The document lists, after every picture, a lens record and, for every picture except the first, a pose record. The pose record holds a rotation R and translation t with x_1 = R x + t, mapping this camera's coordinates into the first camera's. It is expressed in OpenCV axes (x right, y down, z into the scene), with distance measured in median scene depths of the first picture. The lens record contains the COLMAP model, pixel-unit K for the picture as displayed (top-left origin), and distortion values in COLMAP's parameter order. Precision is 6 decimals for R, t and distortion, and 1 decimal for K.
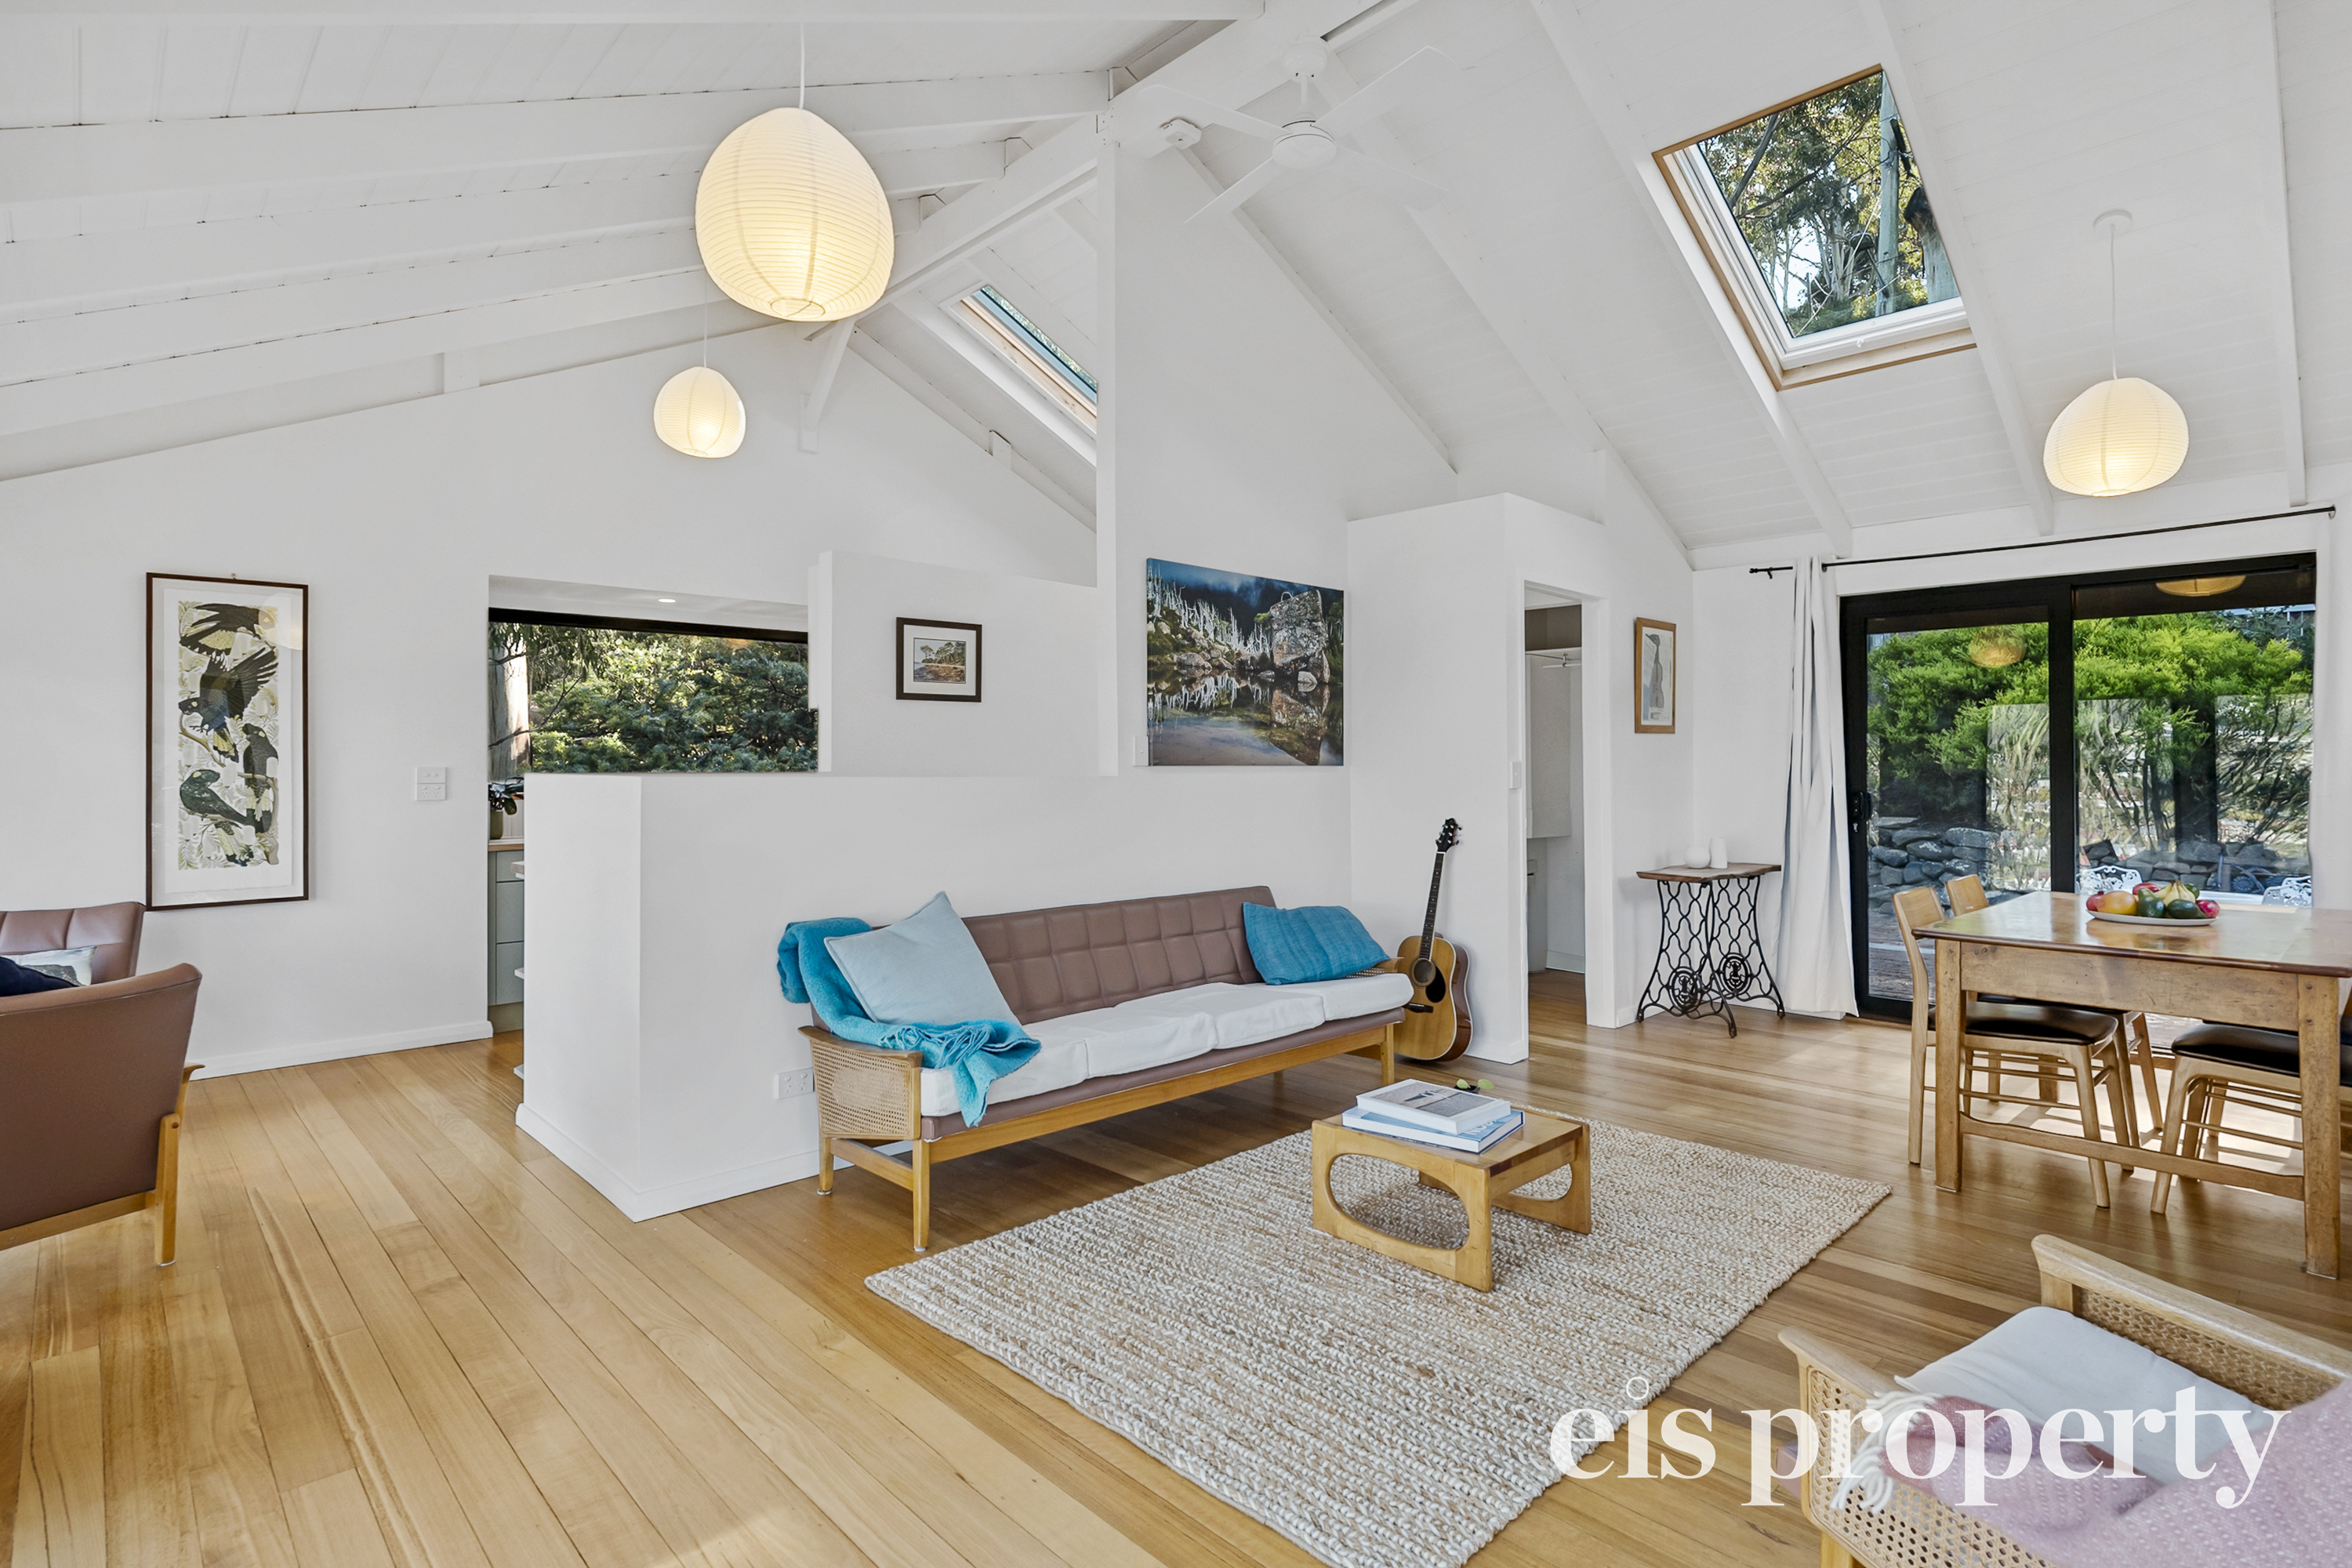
lens RADIAL K [[1162.4, 0, 1175.7], [0, 1162.4, 777.9], [0, 0, 1]] dist [-0.000856, -0.000004]
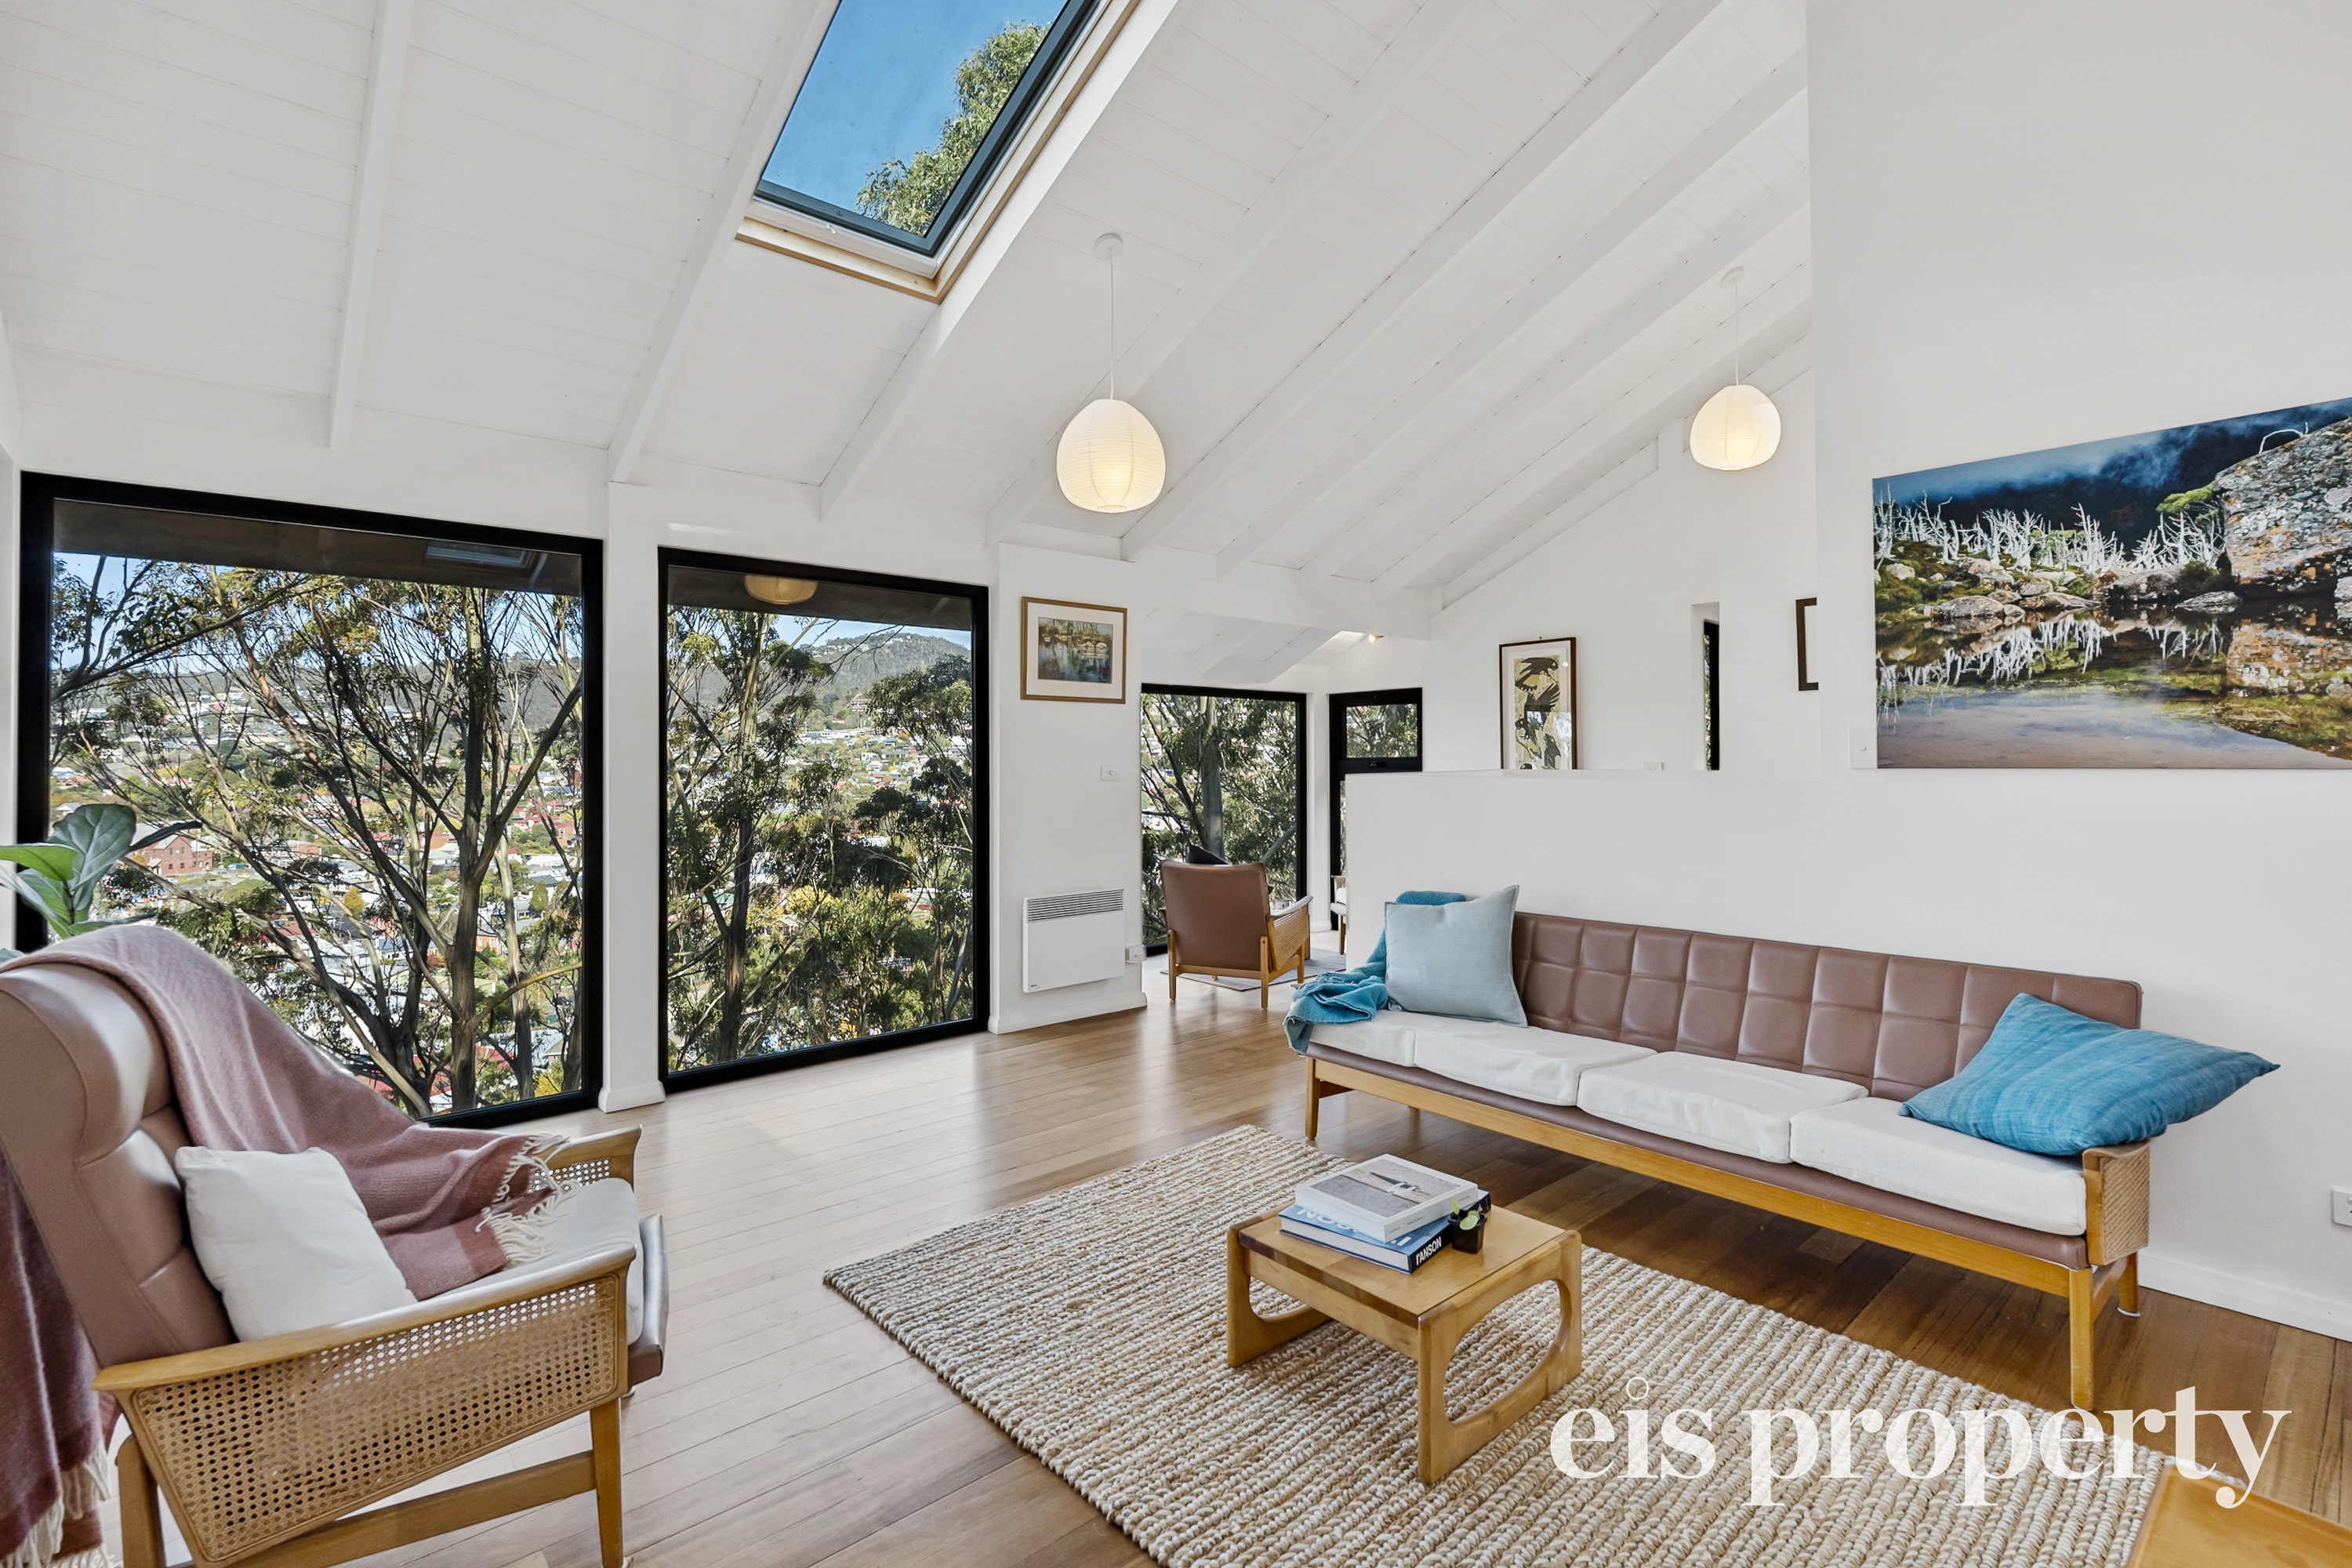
lens RADIAL K [[1063.2, 0, 1174.7], [0, 1063.2, 761.2], [0, 0, 1]] dist [0.001566, 0.000175]
pose [[-0.033703, 0.004916, -0.999420, 0.622923], [-0.005050, 0.999974, 0.005089, -0.015197], [0.999419, 0.005218, -0.033677, 0.565269]]
